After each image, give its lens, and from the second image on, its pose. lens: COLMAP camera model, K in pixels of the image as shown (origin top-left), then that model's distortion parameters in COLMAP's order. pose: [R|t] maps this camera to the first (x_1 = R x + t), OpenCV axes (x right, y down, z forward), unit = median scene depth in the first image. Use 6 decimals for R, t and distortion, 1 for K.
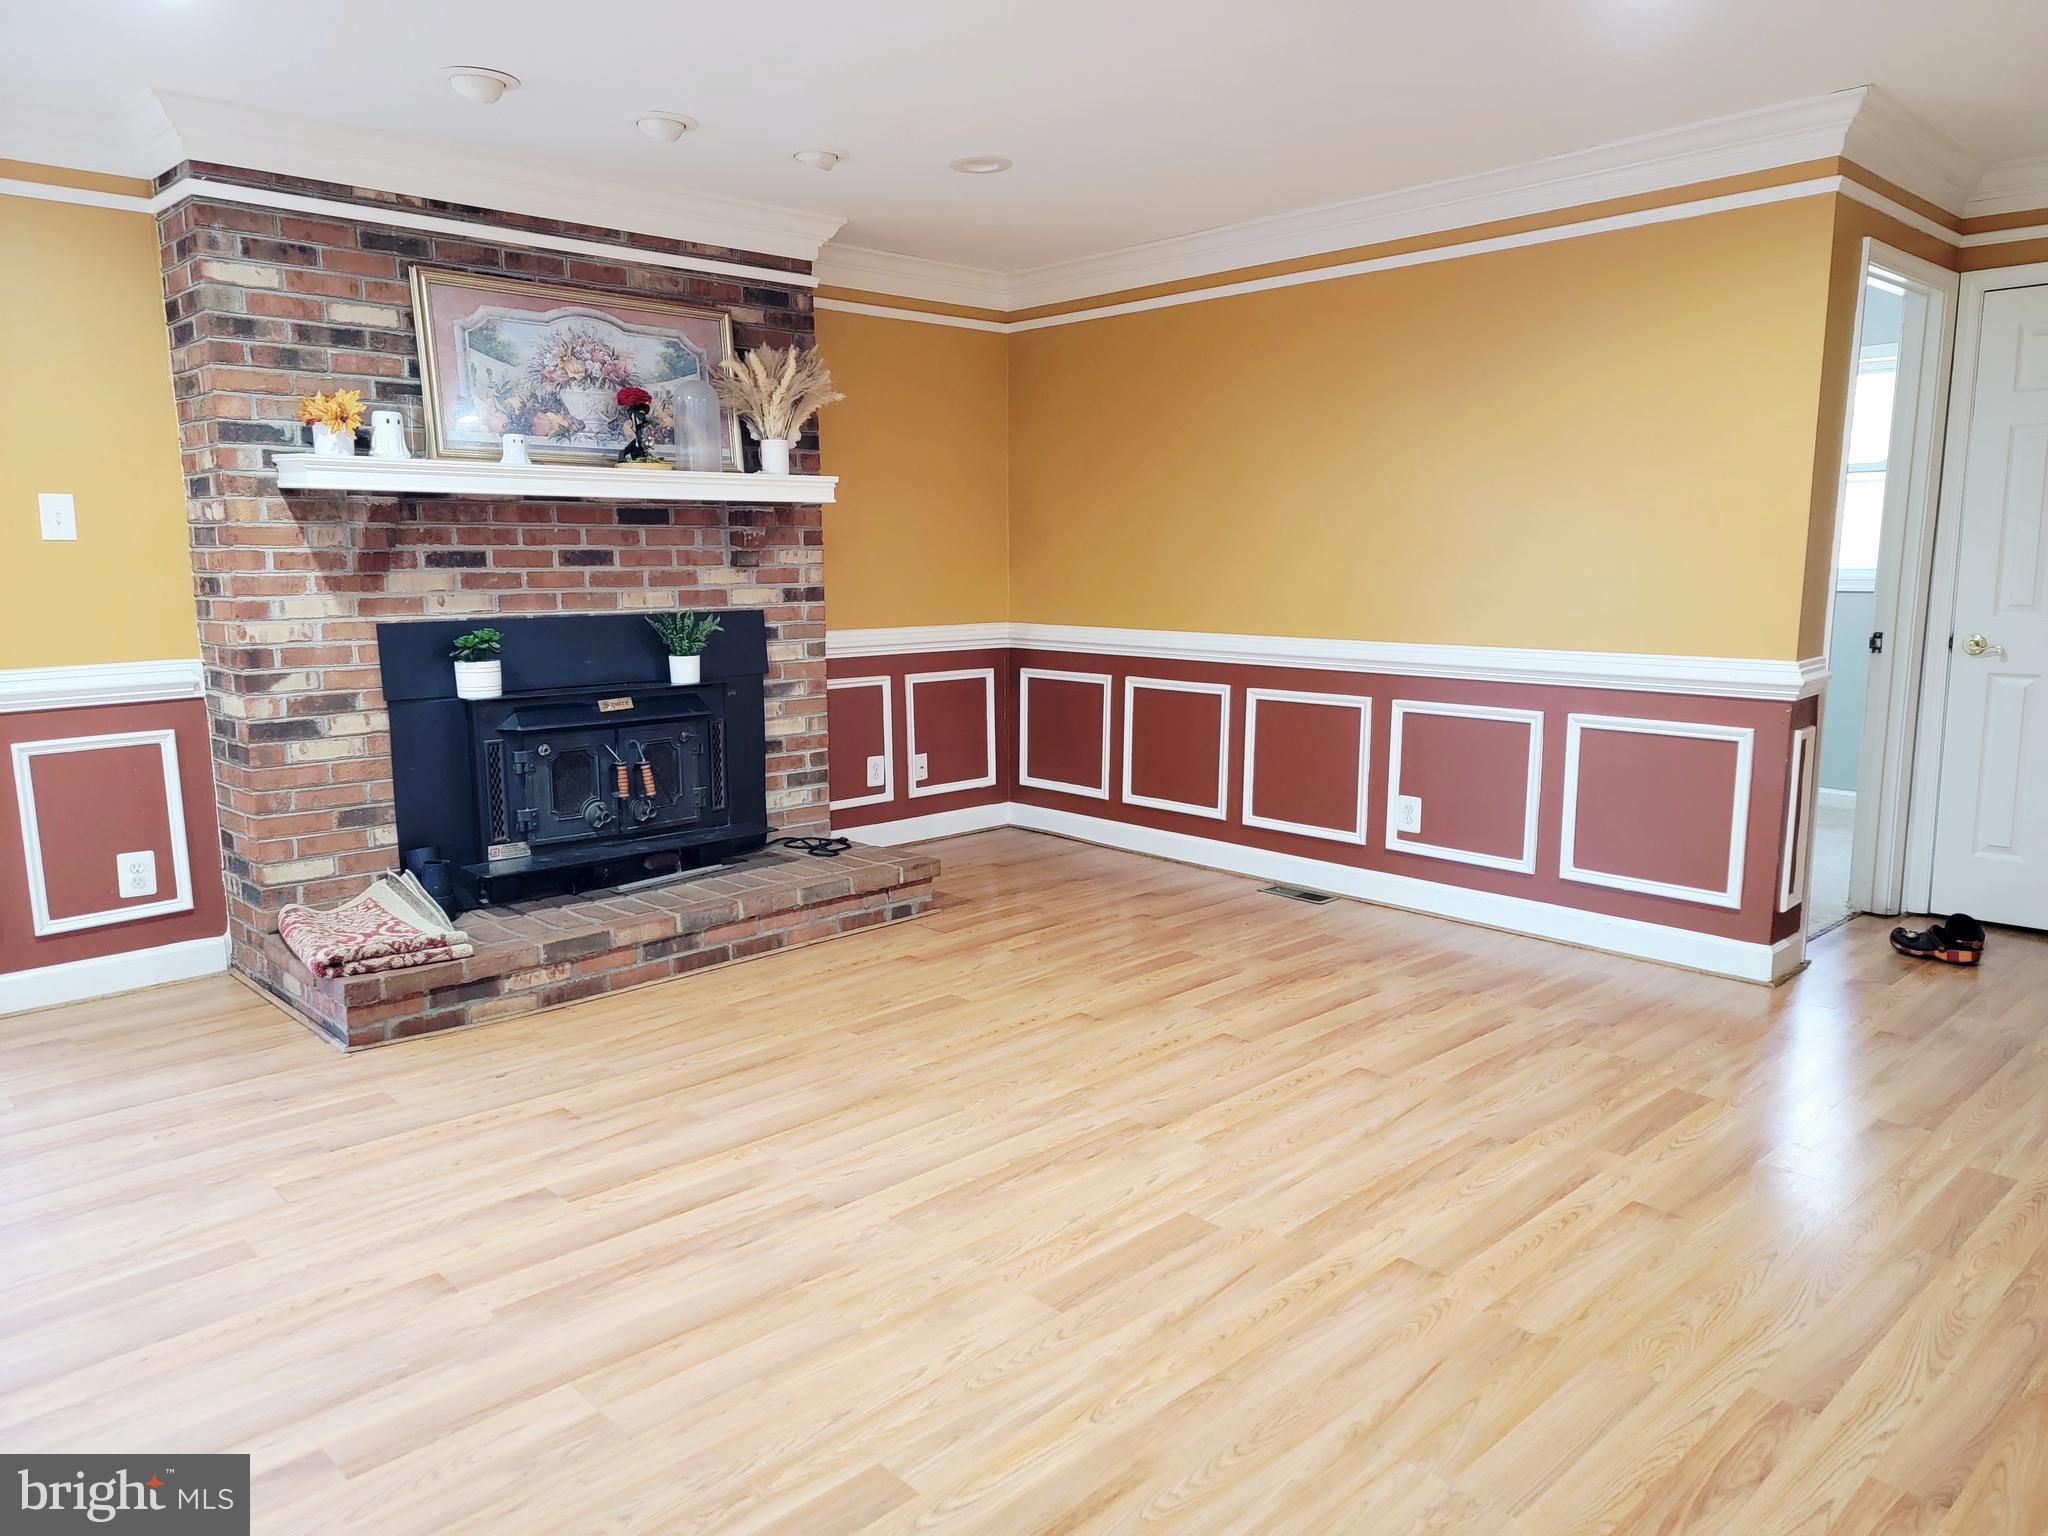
lens RADIAL K [[1416.1, 0, 992.1], [0, 1416.1, 781.6], [0, 0, 1]] dist [0.067266, -0.055530]
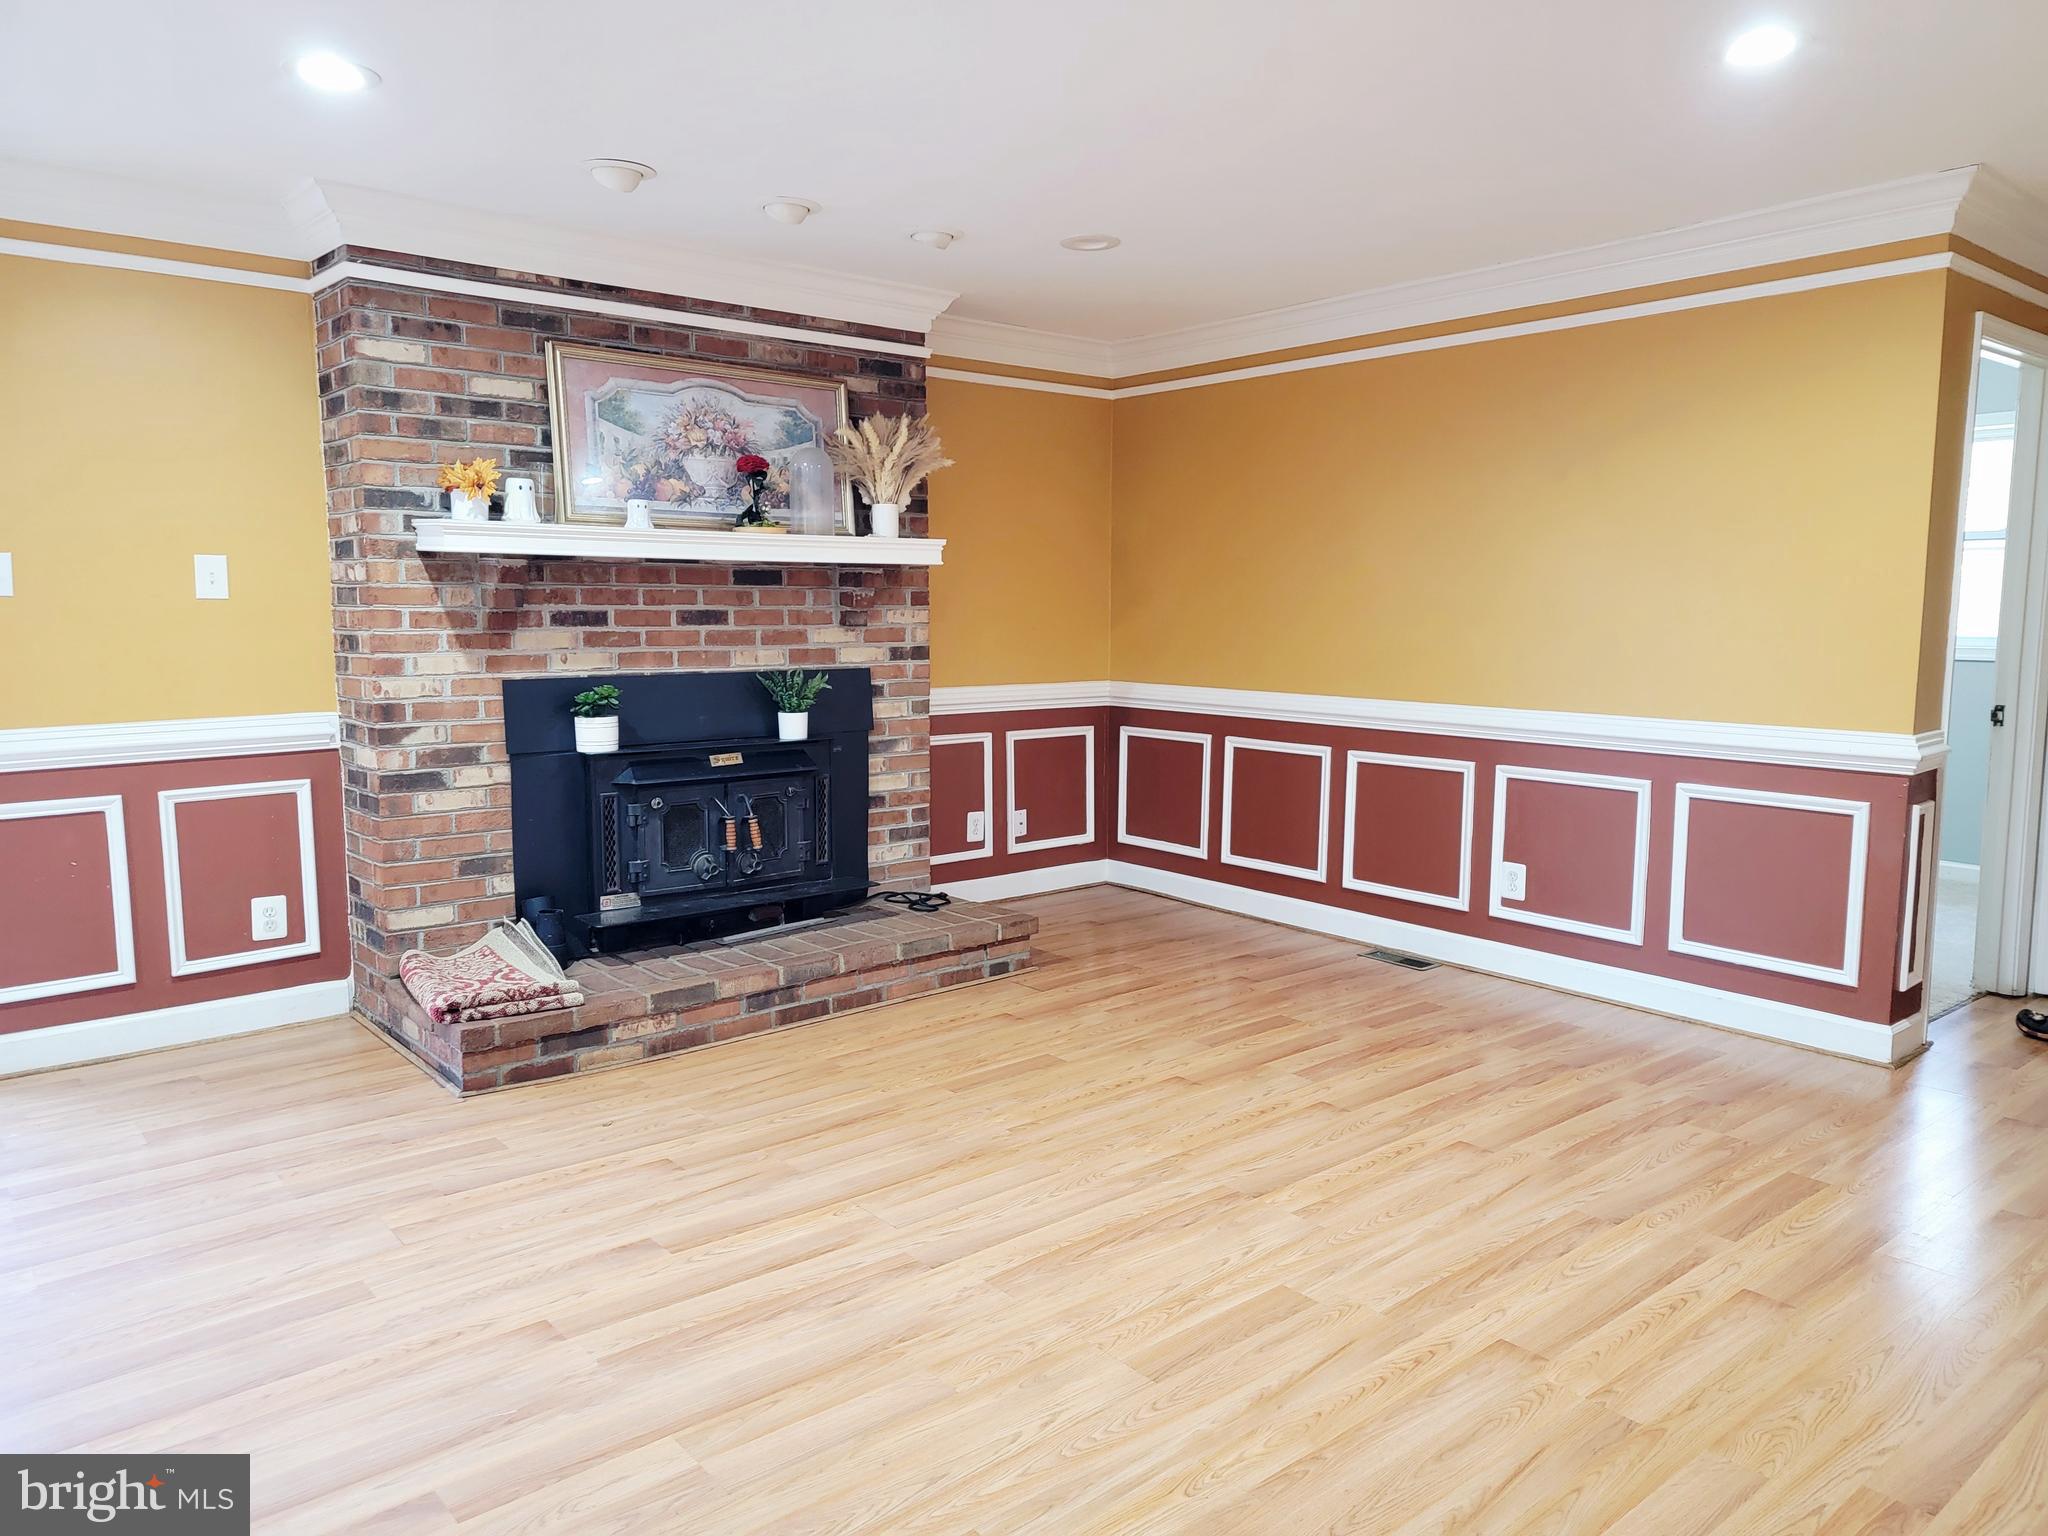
lens RADIAL K [[1416.1, 0, 1022.9], [0, 1416.1, 763.4], [0, 0, 1]] dist [0.067266, -0.055530]
pose [[0.998748, 0.016132, -0.047347, -0.002614], [-0.018477, 0.998602, -0.049516, -0.005628], [0.046482, 0.050329, 0.997650, -0.014783]]
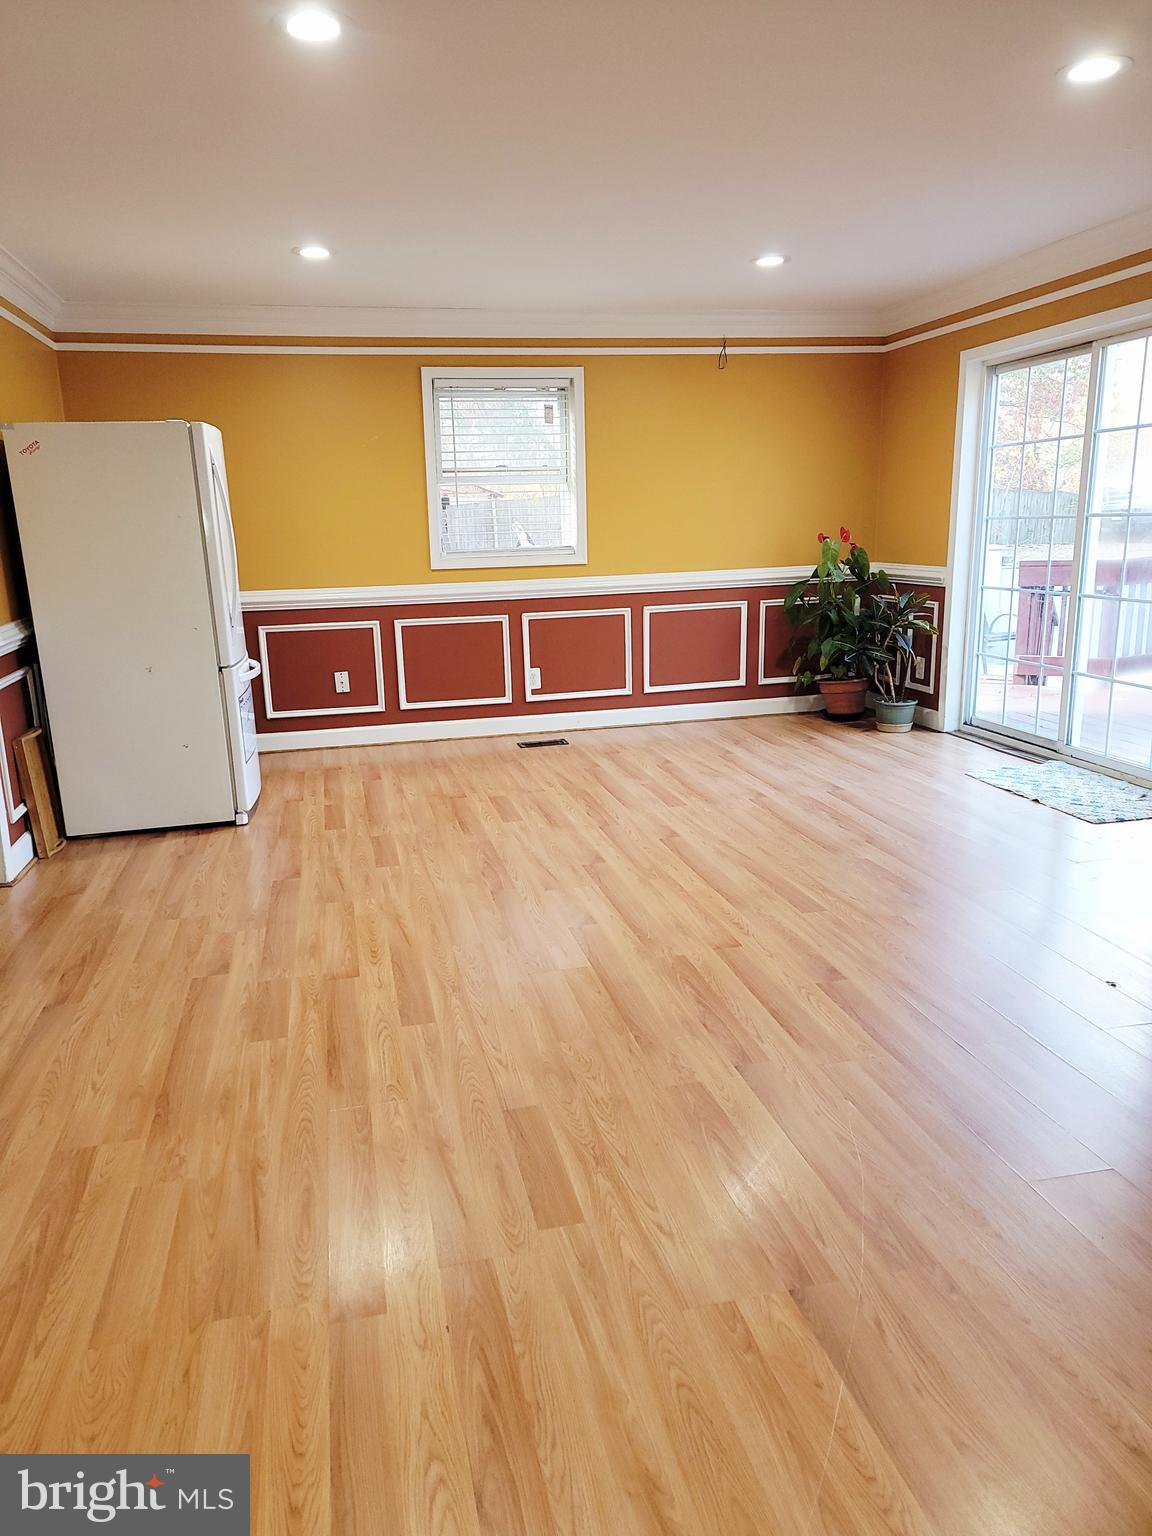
lens RADIAL K [[1062.1, 0, 580.1], [0, 1062.1, 765.1], [0, 0, 1]] dist [0.067266, -0.055530]
pose [[-0.492822, 0.219346, -0.842030, 0.471655], [-0.107342, 0.944988, 0.308992, -0.151965], [0.863484, 0.242663, -0.442166, 0.854062]]
